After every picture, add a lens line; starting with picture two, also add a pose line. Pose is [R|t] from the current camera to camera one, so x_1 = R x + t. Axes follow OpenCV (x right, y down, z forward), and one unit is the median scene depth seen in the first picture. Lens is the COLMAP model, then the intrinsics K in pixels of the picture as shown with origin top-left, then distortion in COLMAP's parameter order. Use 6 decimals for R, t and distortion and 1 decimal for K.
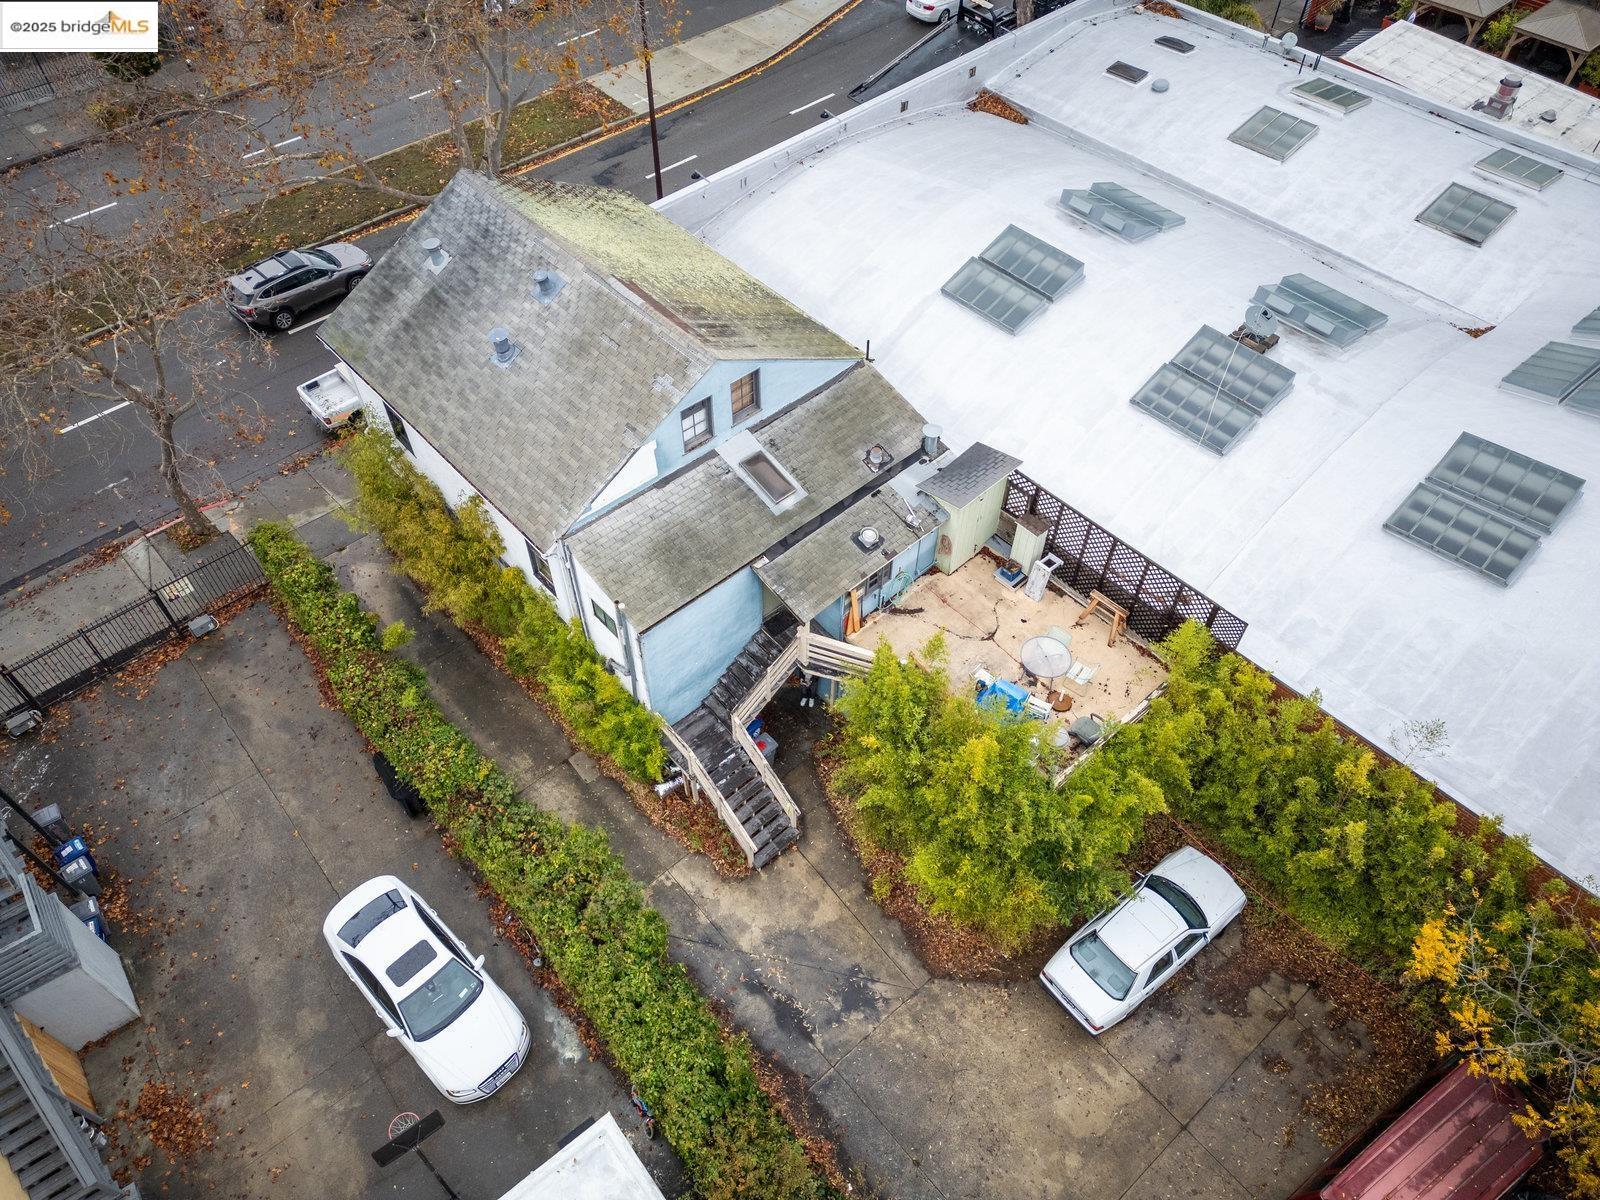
lens RADIAL K [[1109.0, 0, 797.0], [0, 1109.0, 593.3], [0, 0, 1]] dist [0.084685, -0.079019]
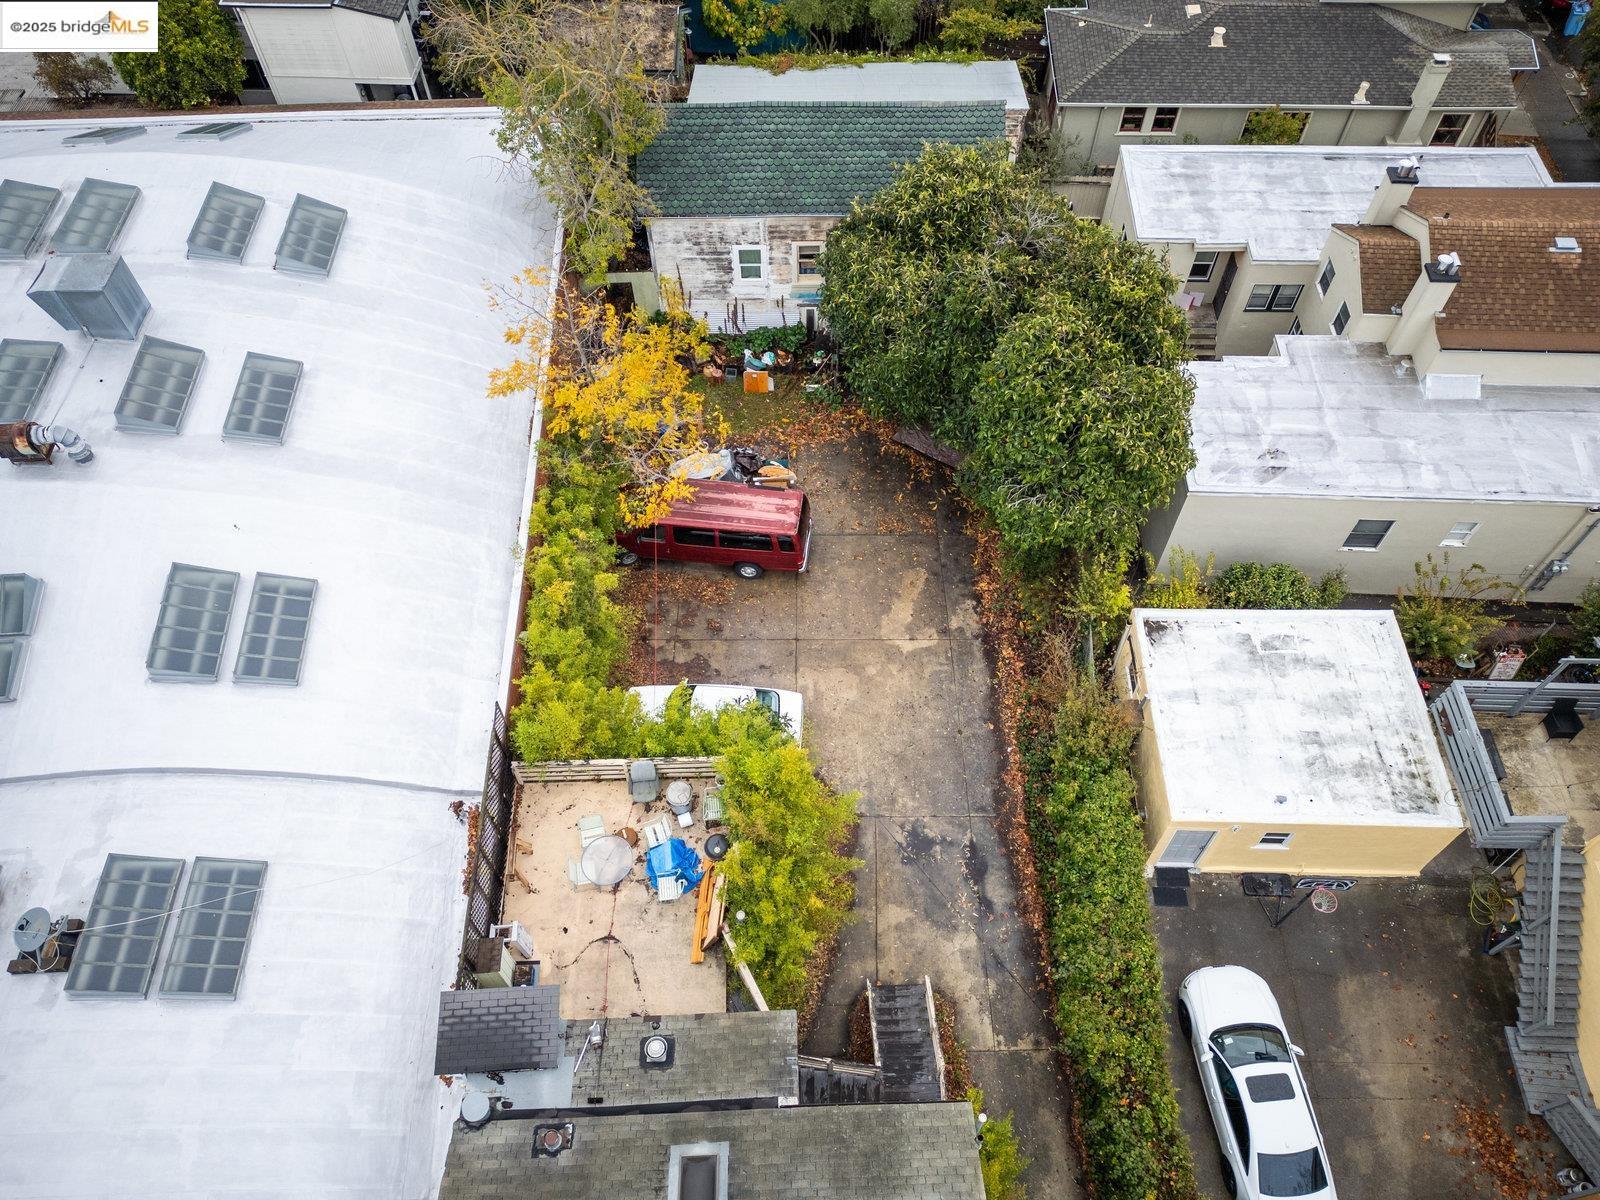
lens RADIAL K [[1109.0, 0, 800.7], [0, 1109.0, 599.5], [0, 0, 1]] dist [0.084685, -0.079019]
pose [[-0.763980, -0.528846, 0.369670, -0.143038], [0.501056, -0.125269, 0.856301, -0.650388], [-0.406543, 0.839422, 0.360684, 0.379331]]
